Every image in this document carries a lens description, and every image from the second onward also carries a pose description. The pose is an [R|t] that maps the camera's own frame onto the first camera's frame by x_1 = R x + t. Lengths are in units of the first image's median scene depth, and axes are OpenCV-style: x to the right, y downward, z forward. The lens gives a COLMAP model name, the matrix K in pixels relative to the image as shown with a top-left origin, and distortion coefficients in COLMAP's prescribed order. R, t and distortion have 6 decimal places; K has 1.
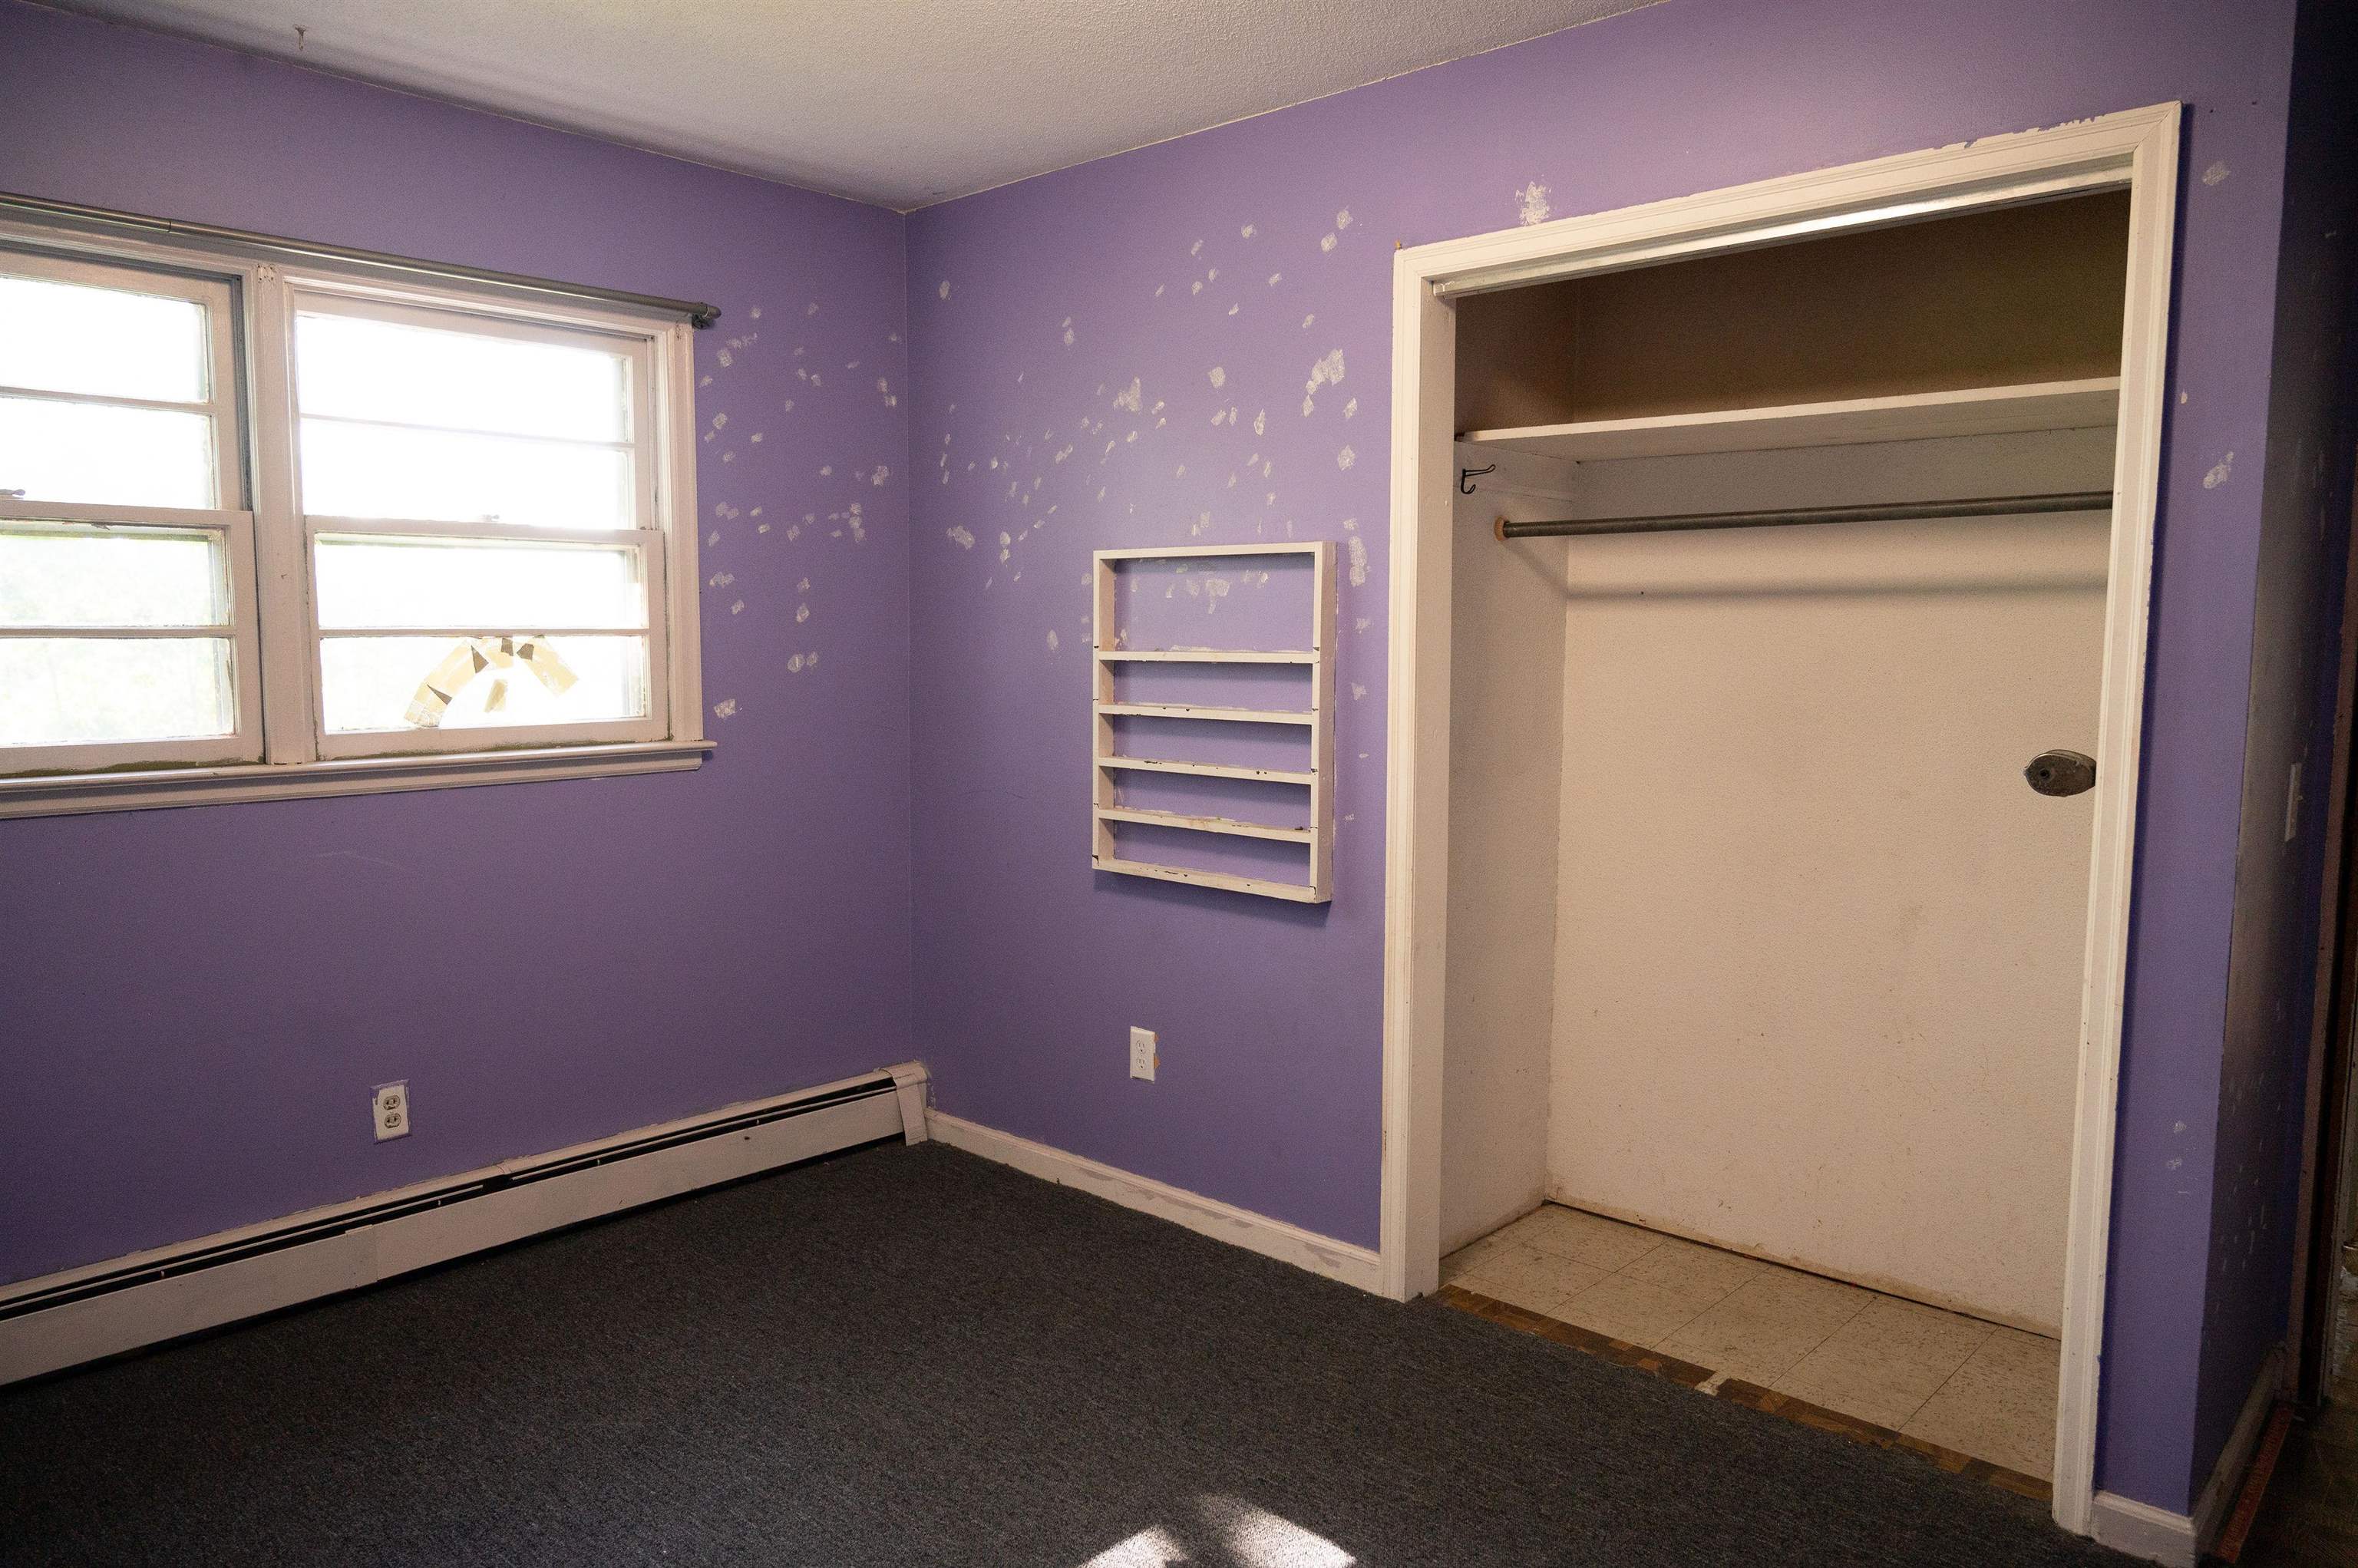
lens RADIAL K [[1574.8, 0, 1176.4], [0, 1574.8, 791.2], [0, 0, 1]] dist [-0.018056, 0.008986]
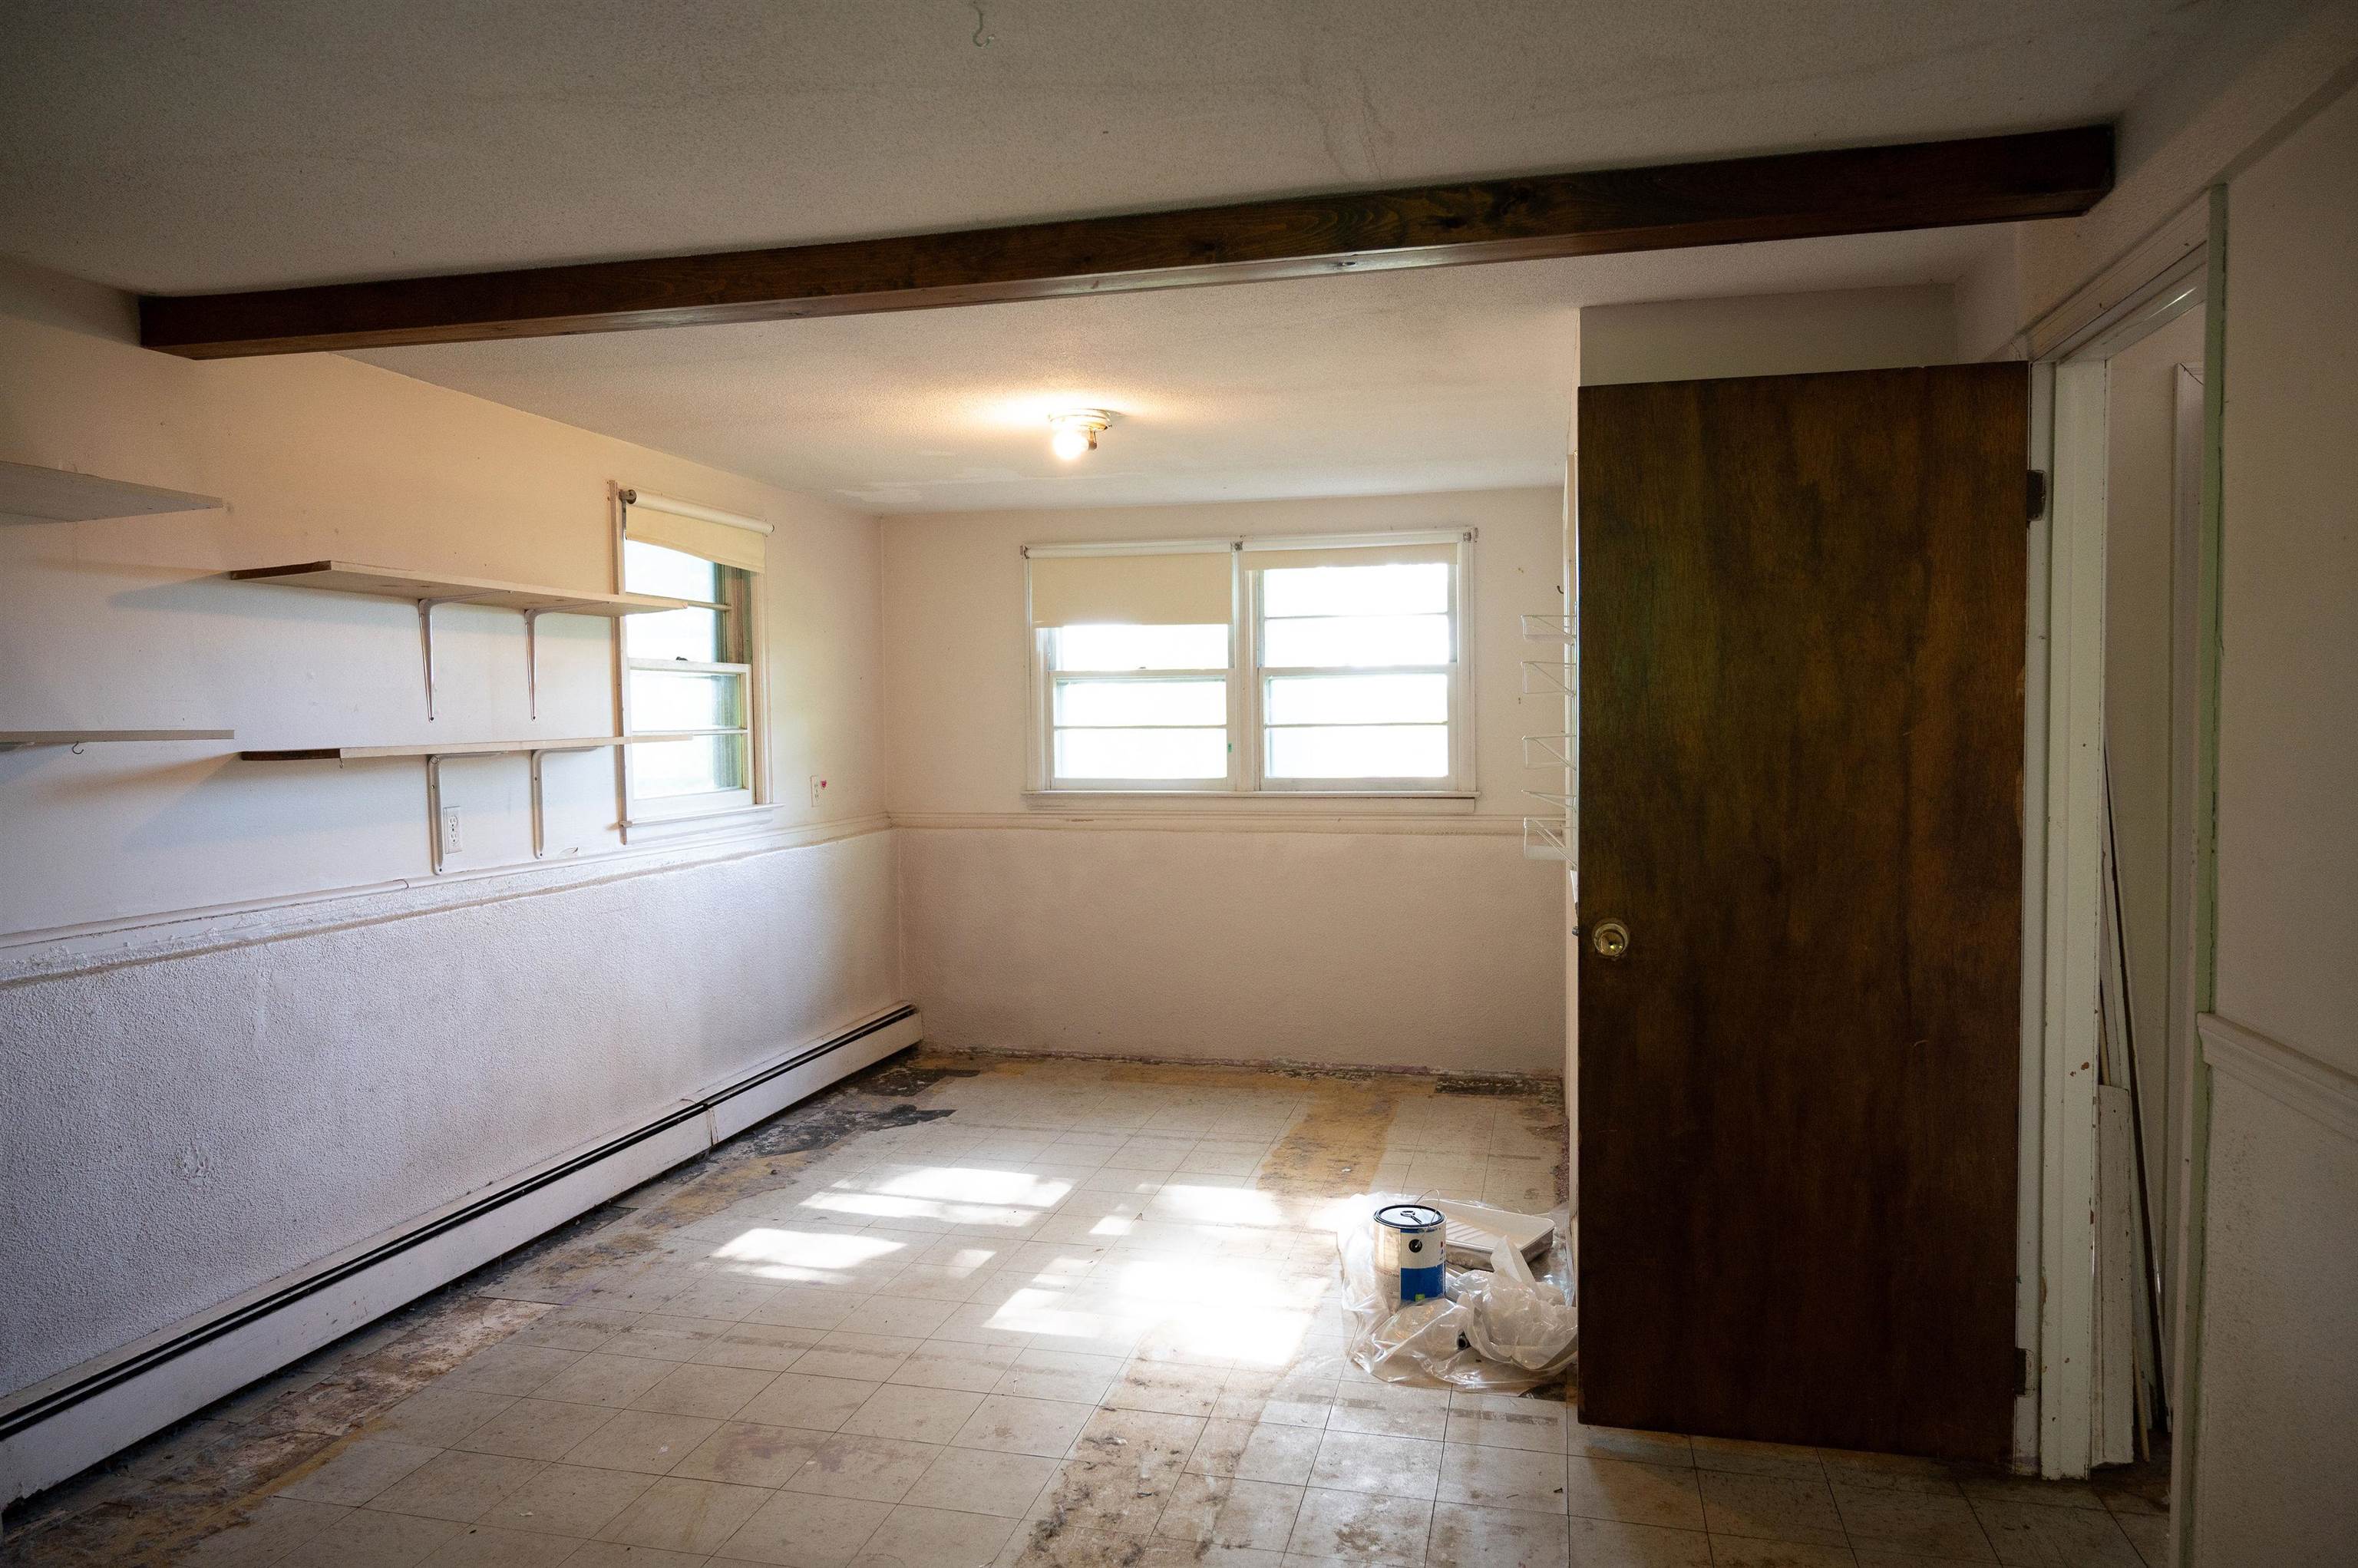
lens RADIAL K [[1574.8, 0, 1176.4], [0, 1574.8, 791.2], [0, 0, 1]] dist [-0.018056, 0.008986]
pose [[0.478943, 0.026907, -0.877433, 1.096762], [-0.074848, 0.997142, -0.010277, 0.011298], [0.874649, 0.070596, 0.479588, -0.057874]]
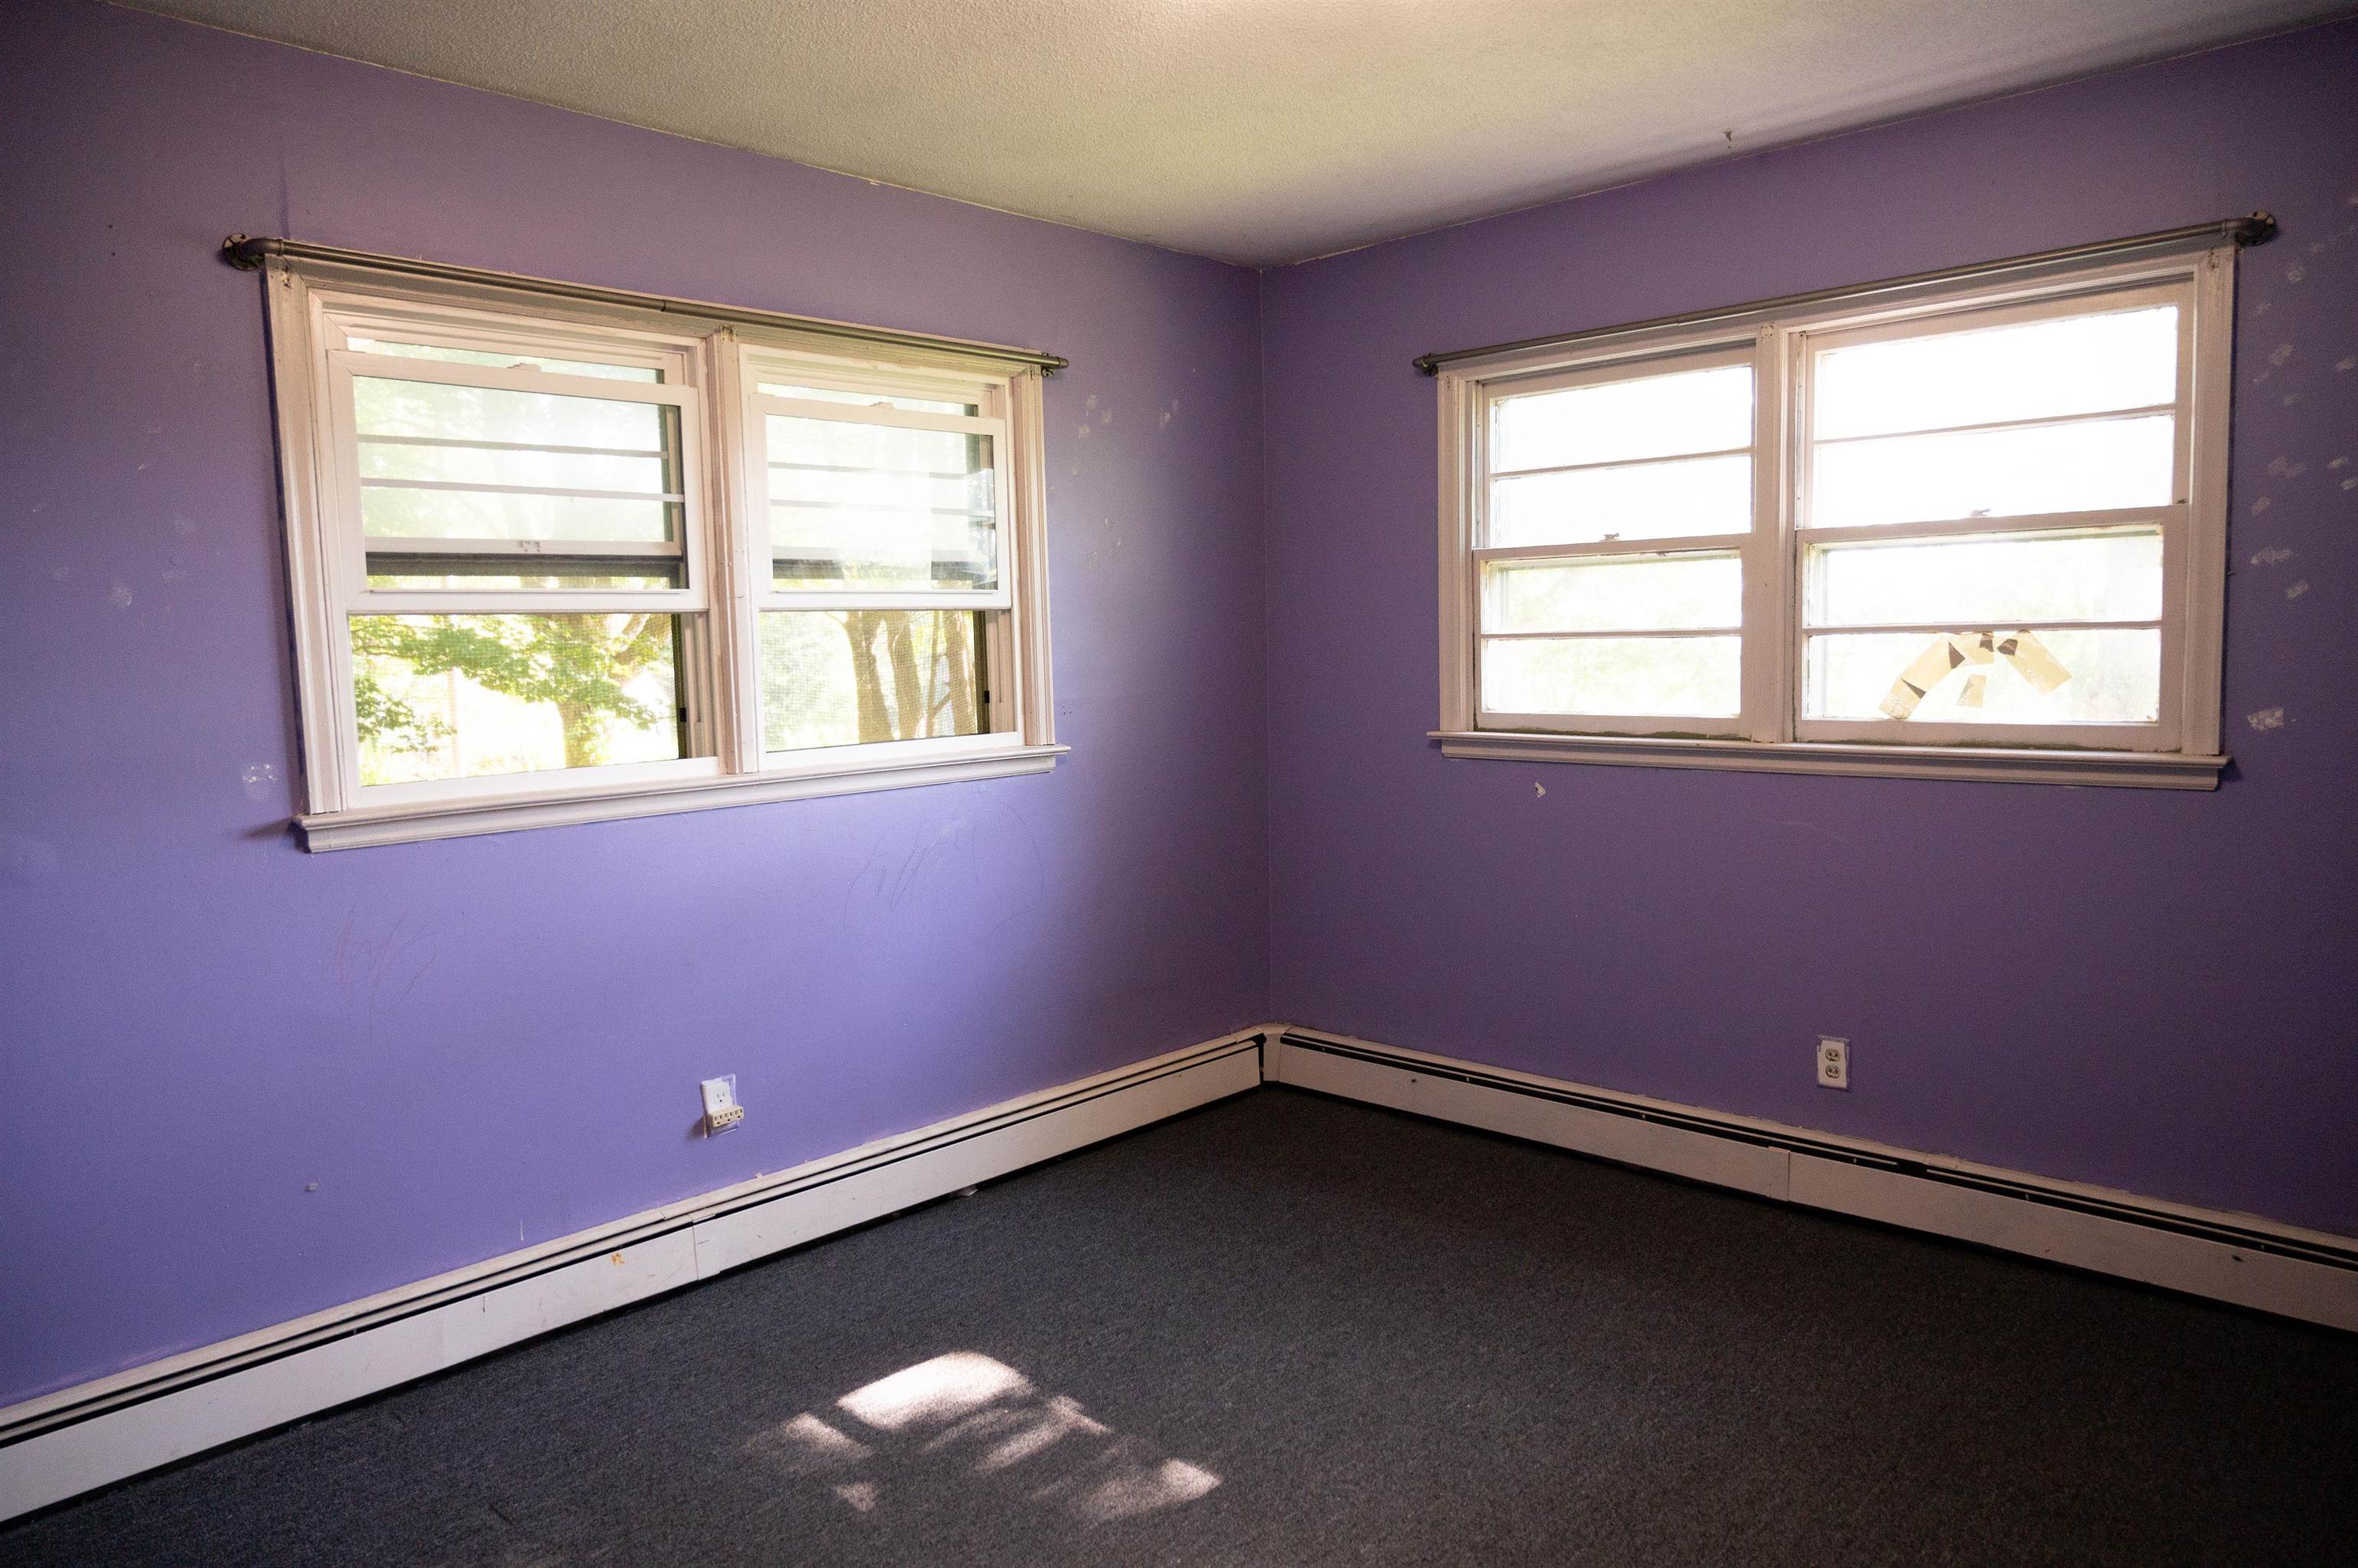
lens RADIAL K [[1574.8, 0, 1176.4], [0, 1574.8, 791.2], [0, 0, 1]] dist [-0.018056, 0.008986]
pose [[-0.018511, 0.097706, -0.995043, 0.580840], [-0.077504, 0.992079, 0.098856, -0.058666], [0.996820, 0.078949, -0.010791, 0.525141]]
